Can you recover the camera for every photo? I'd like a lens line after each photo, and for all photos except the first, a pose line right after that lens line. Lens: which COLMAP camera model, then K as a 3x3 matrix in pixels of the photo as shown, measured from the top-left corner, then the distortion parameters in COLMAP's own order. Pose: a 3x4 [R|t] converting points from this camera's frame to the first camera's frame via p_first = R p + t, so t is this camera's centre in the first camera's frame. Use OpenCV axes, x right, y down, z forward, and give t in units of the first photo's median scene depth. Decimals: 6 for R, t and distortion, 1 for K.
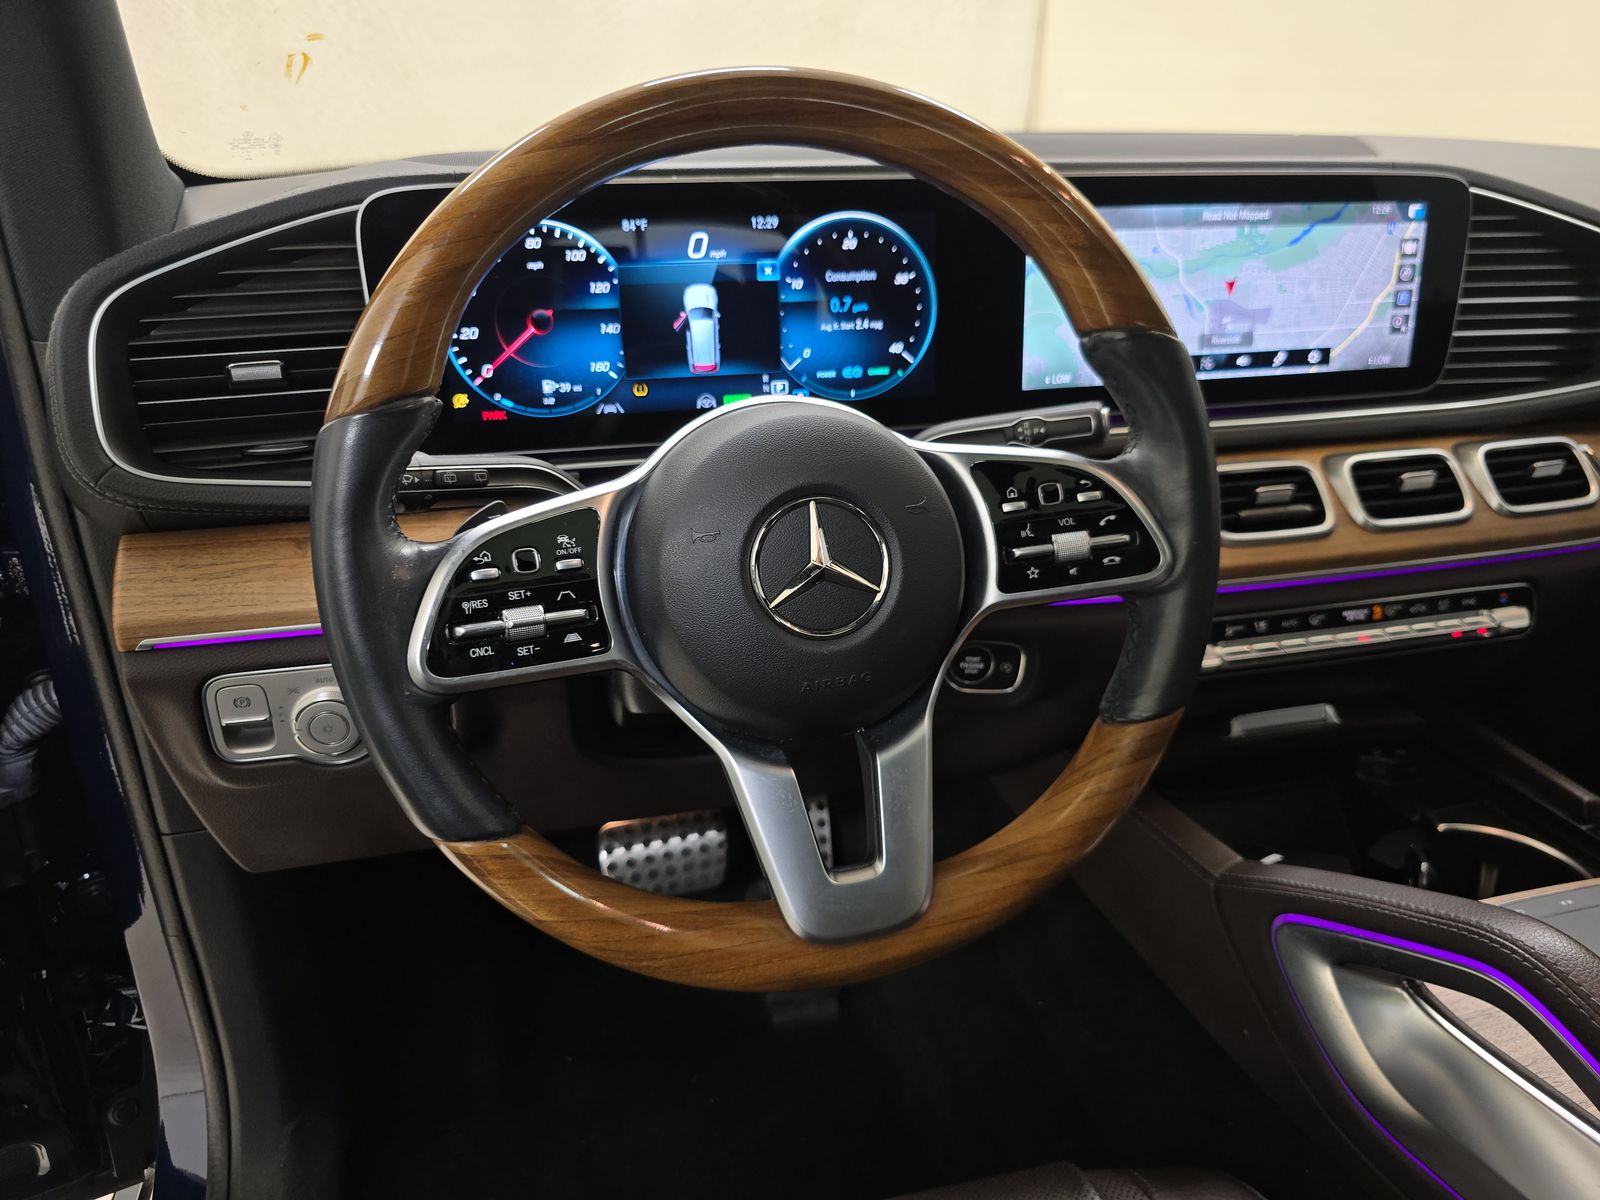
lens RADIAL K [[1178.1, 0, 800.0], [0, 1178.1, 567.5], [0, 0, 1]] dist [0.041396, -0.086536]
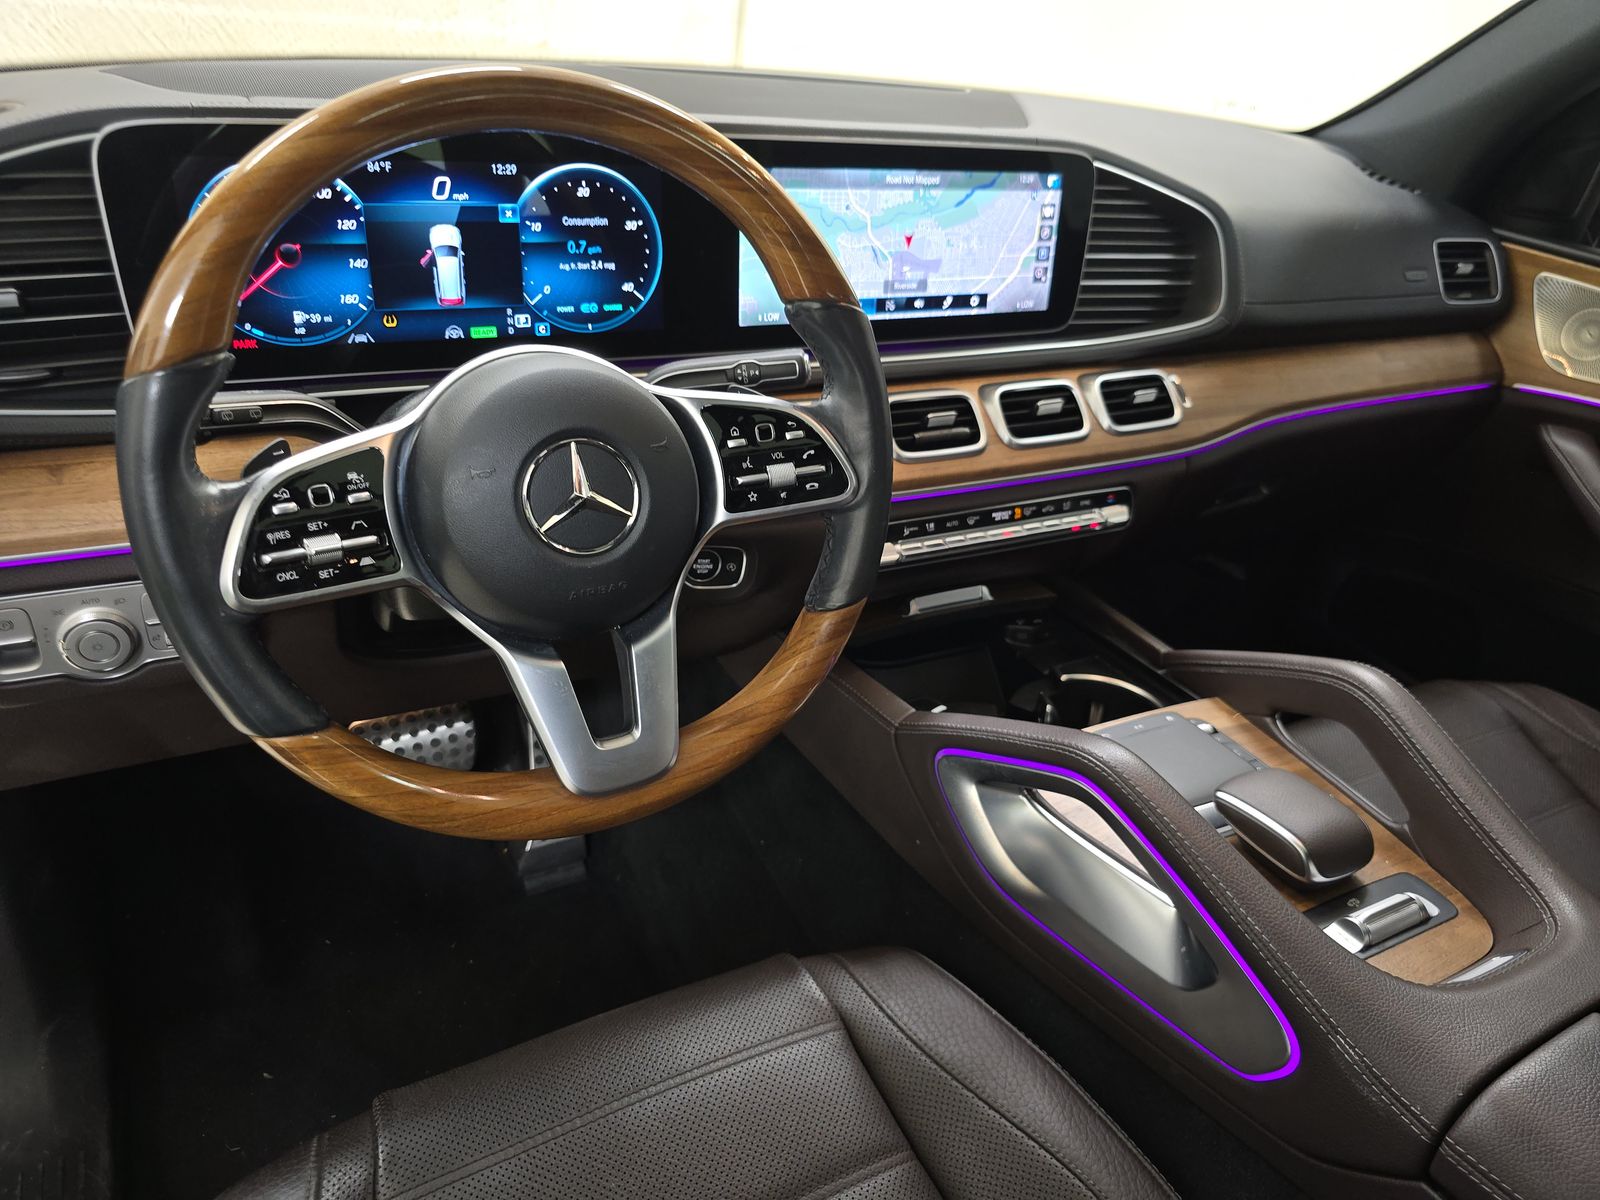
lens RADIAL K [[1178.1, 0, 800.0], [0, 1178.1, 567.5], [0, 0, 1]] dist [0.041396, -0.086536]
pose [[0.971536, -0.036179, 0.234114, -0.037424], [0.013236, 0.995016, 0.098836, -0.032758], [-0.236523, -0.092924, 0.967172, -0.176250]]
